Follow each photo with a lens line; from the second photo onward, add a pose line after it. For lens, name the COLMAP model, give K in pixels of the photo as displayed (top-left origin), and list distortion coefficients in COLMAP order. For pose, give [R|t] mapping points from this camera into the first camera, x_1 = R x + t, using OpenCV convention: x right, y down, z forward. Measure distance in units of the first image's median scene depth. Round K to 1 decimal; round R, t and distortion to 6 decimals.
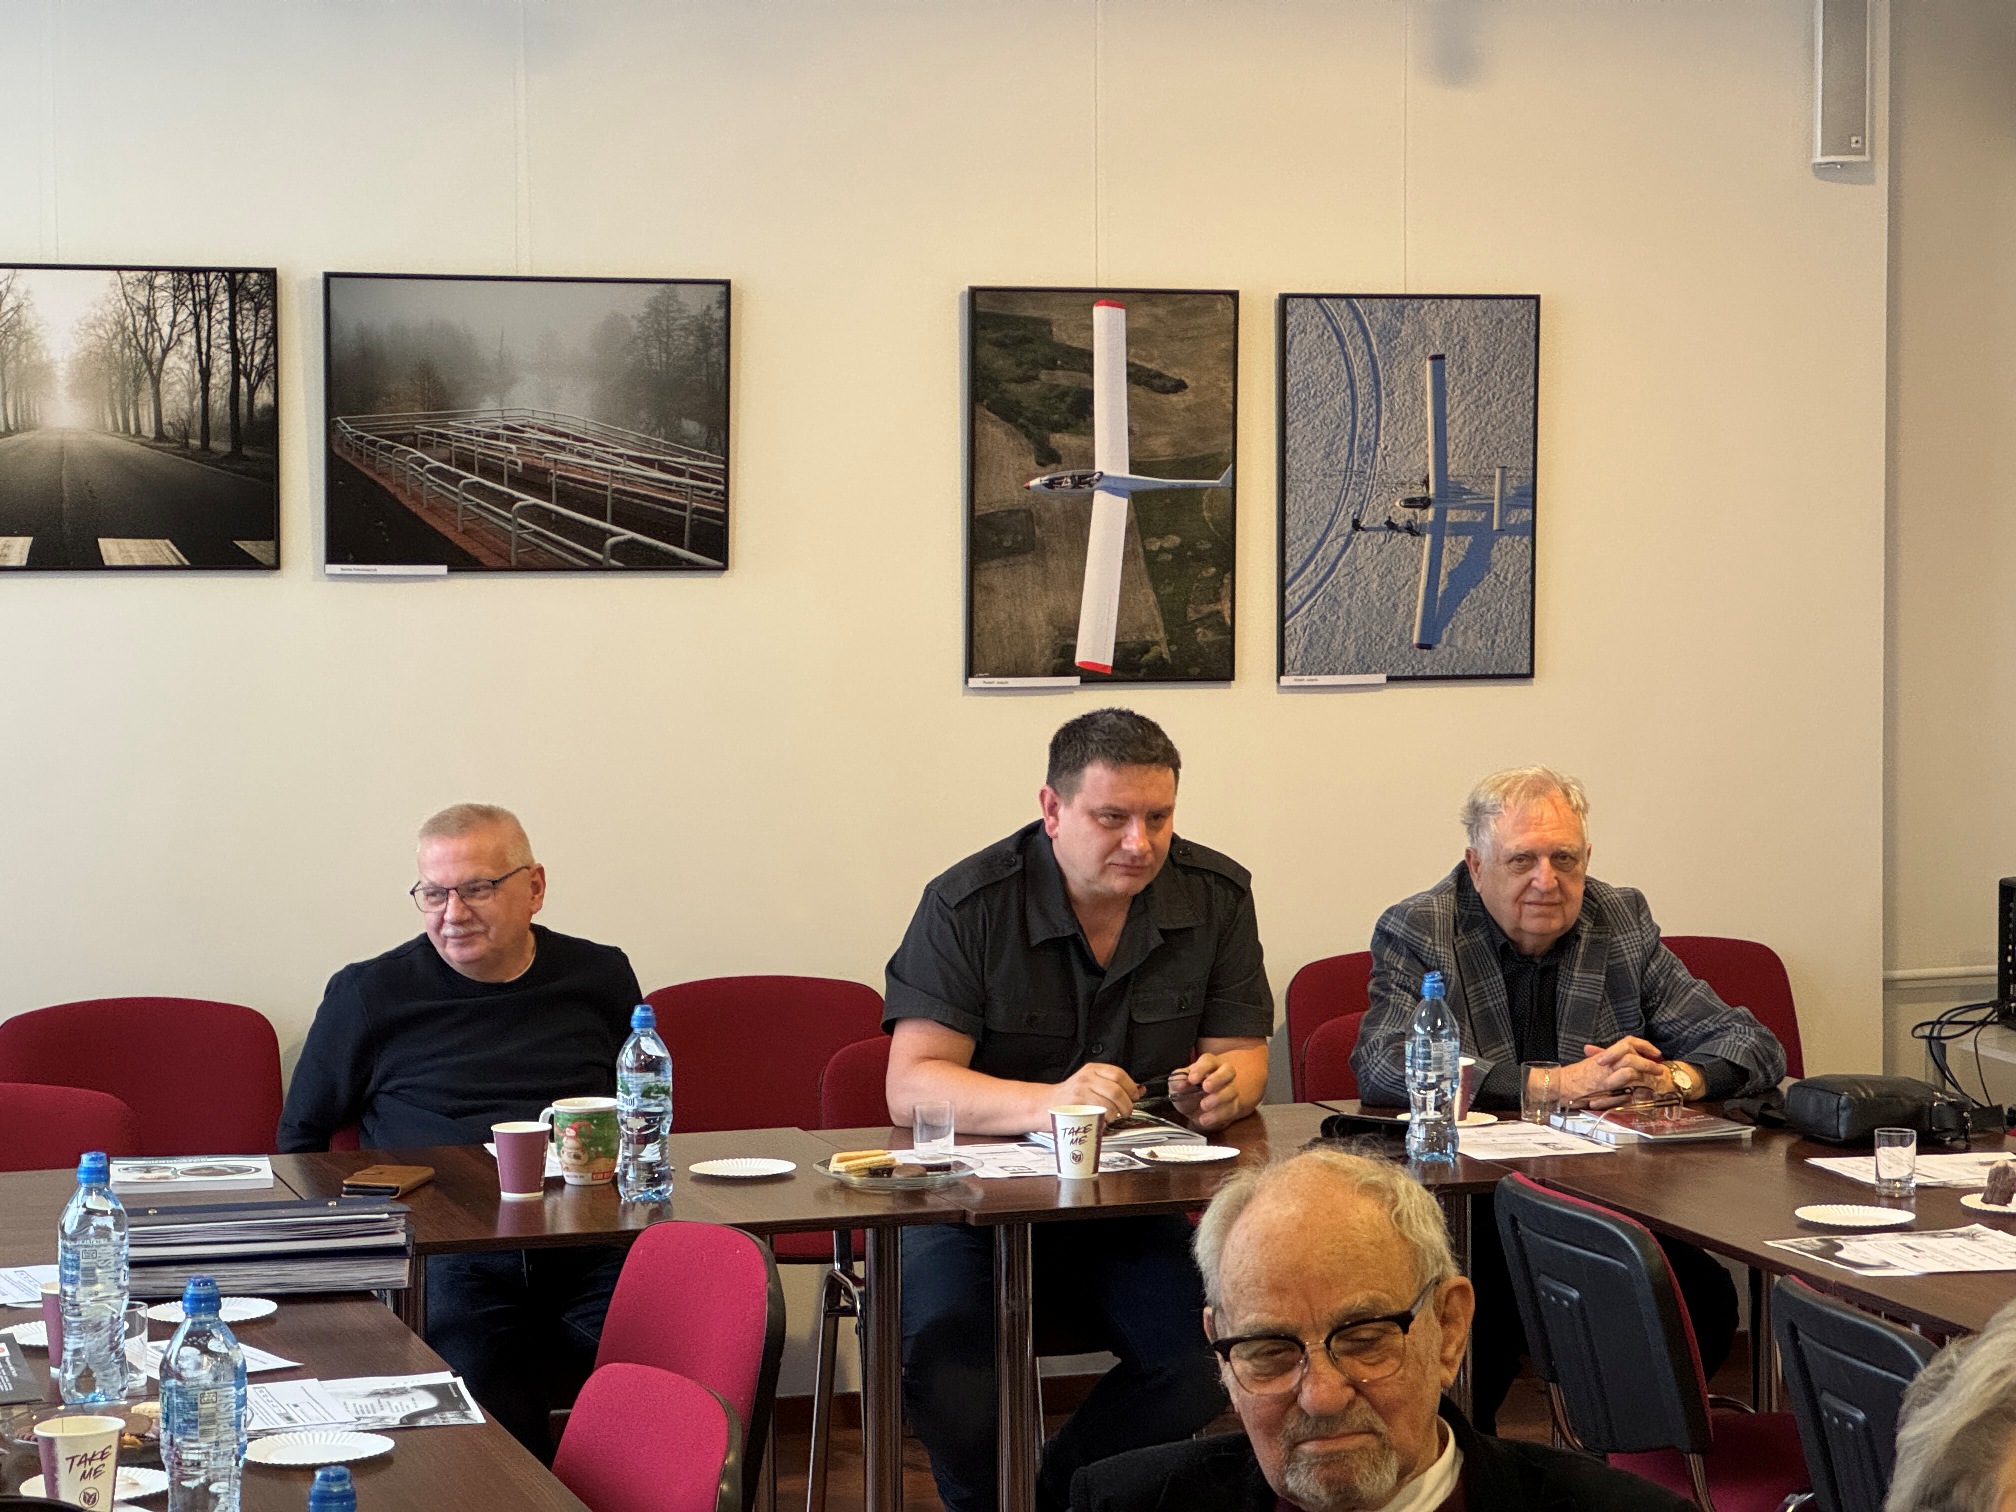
lens RADIAL K [[4514.4, 0, 1013.0], [0, 4514.4, 764.4], [0, 0, 1]] dist [-0.136489, 4.728170]
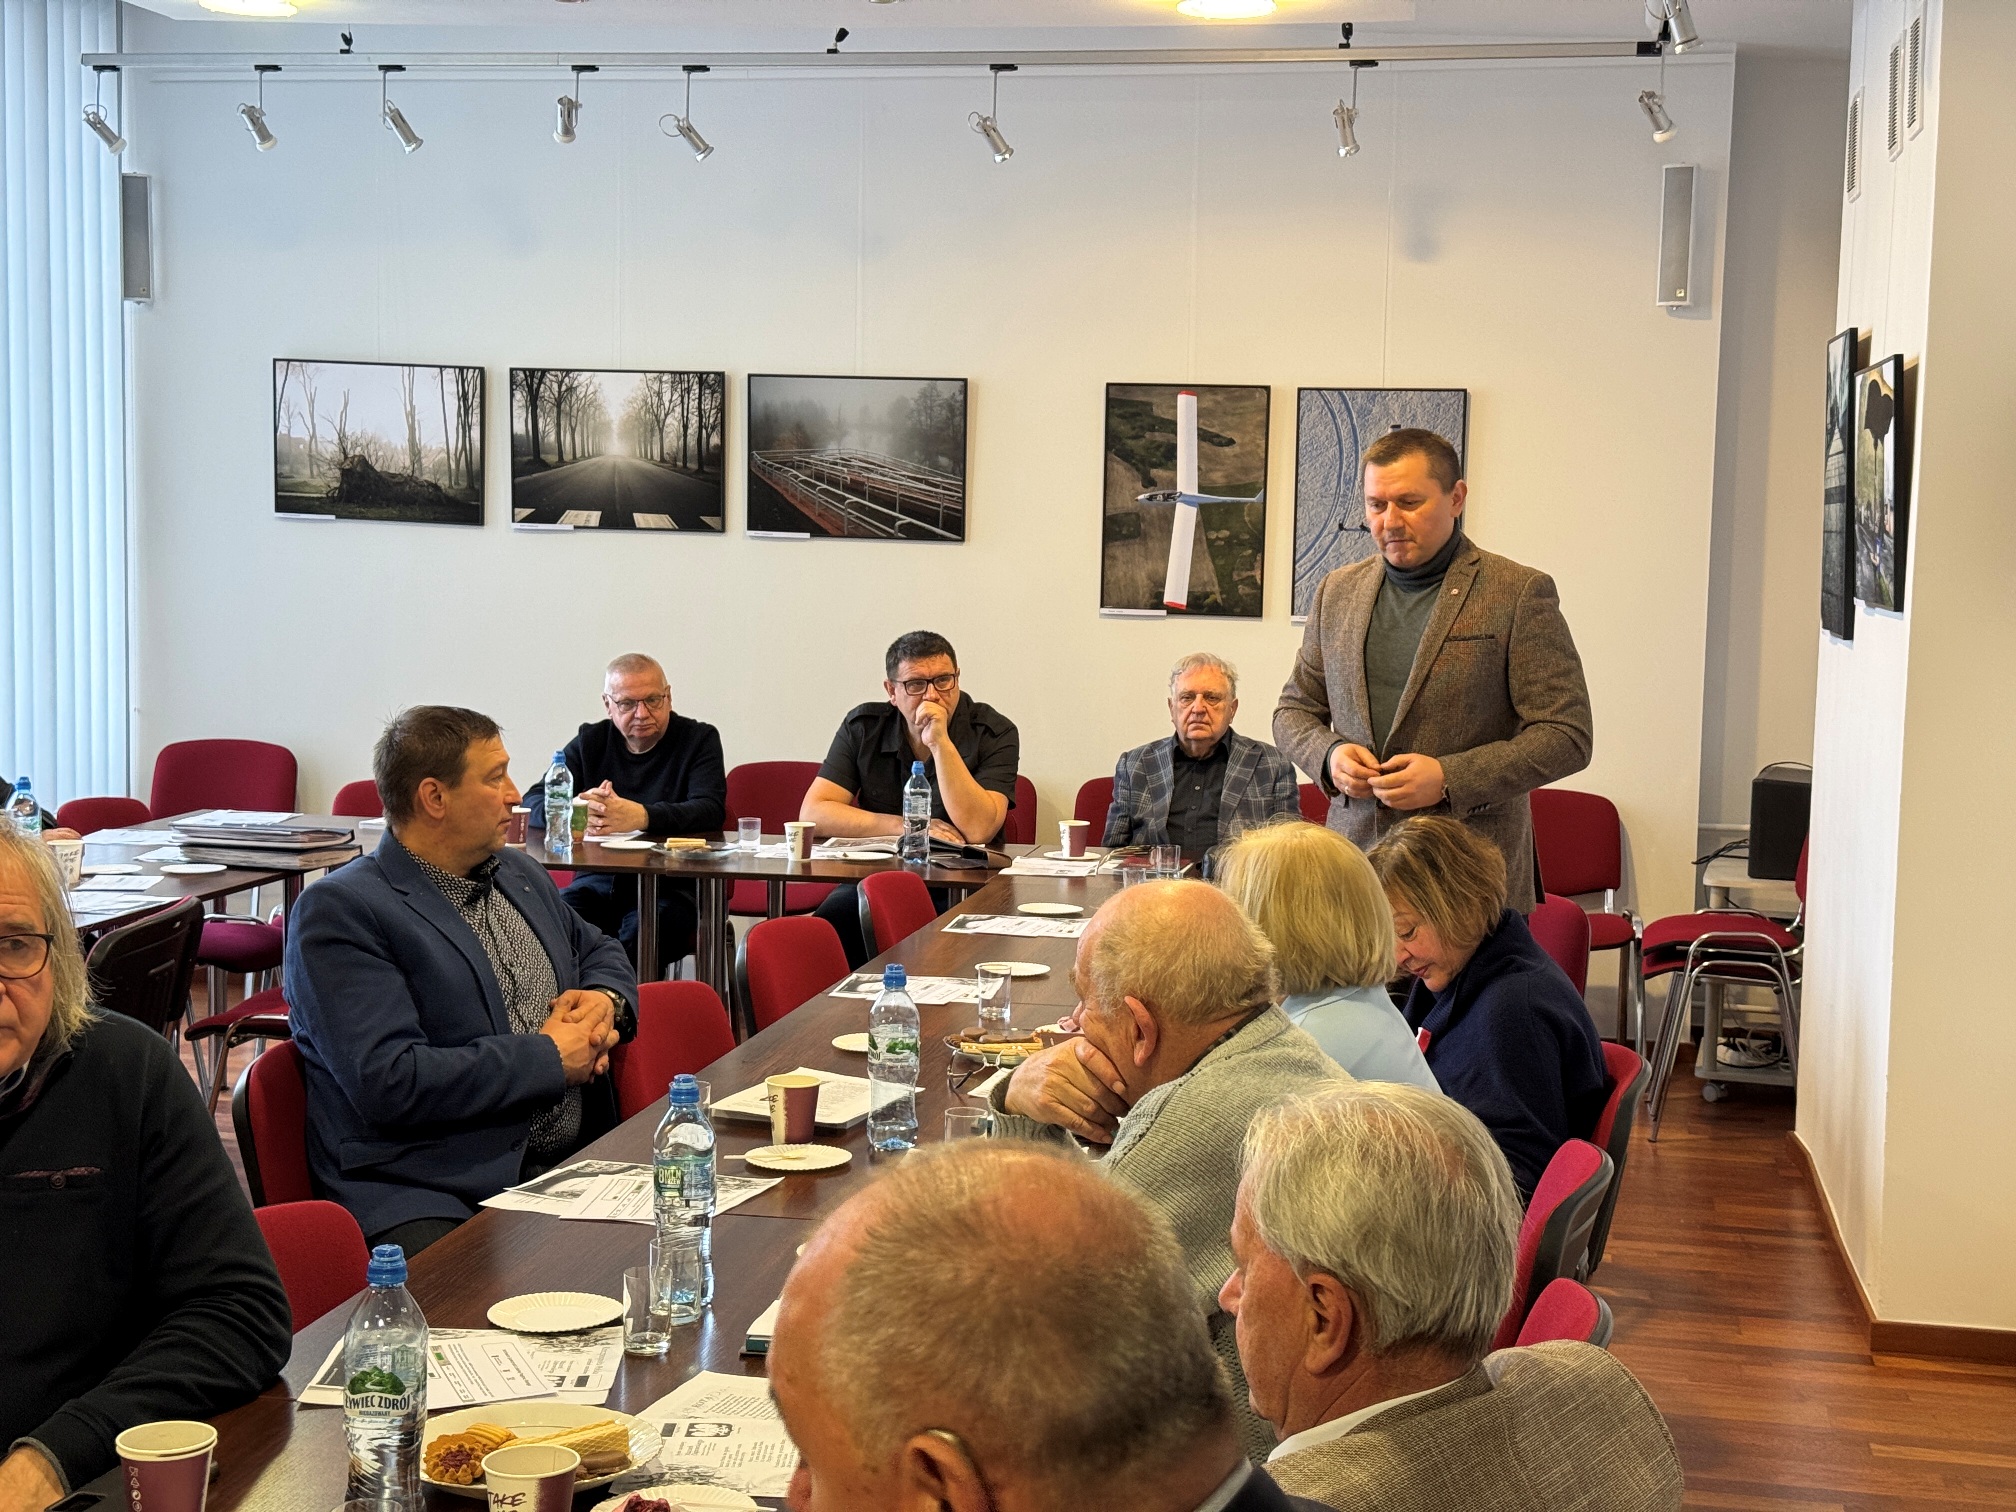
lens RADIAL K [[2826.6, 0, 998.4], [0, 2826.6, 773.9], [0, 0, 1]] dist [0.161475, -0.252842]
pose [[0.872466, 0.068584, -0.483838, 0.504083], [-0.057606, 0.997633, 0.037538, 0.006241], [0.485268, -0.004879, 0.874352, 0.020566]]
